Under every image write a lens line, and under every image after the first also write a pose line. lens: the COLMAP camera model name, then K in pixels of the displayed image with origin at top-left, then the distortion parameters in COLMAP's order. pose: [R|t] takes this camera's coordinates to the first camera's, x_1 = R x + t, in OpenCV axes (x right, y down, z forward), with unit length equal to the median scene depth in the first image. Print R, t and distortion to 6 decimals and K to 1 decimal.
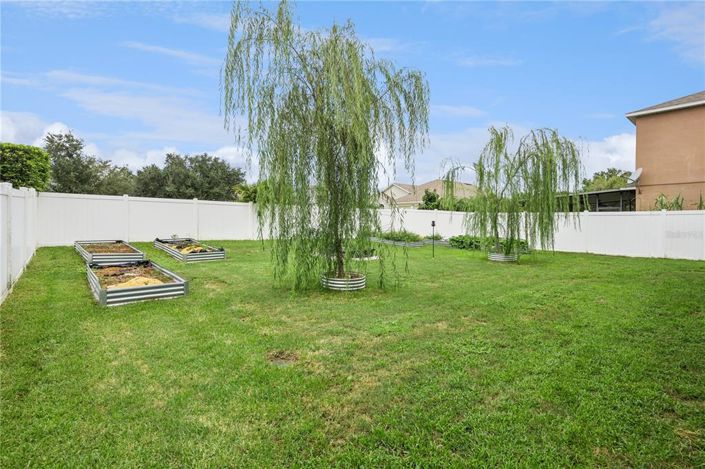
lens RADIAL K [[376.7, 0, 353.0], [0, 376.7, 232.8], [0, 0, 1]] dist [0.004694, 0.000167]
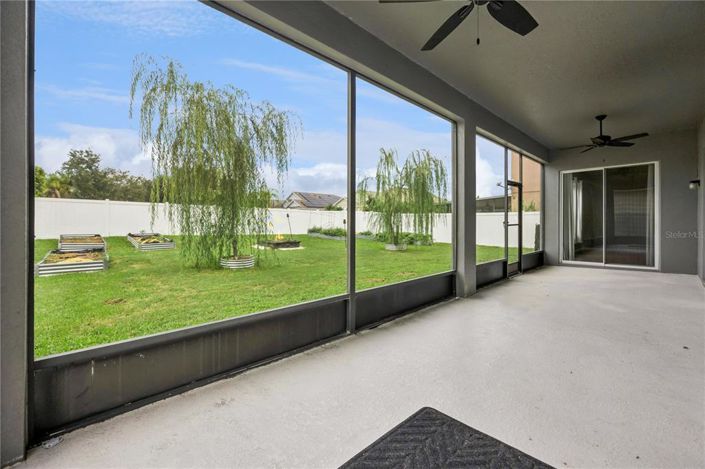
lens RADIAL K [[315.9, 0, 351.9], [0, 315.9, 231.9], [0, 0, 1]] dist [-0.001094, -0.000009]
pose [[0.999783, -0.001271, 0.020778, 0.228683], [0.001288, 0.999999, -0.000800, 0.012768], [-0.020777, 0.000826, 0.999784, -0.097521]]
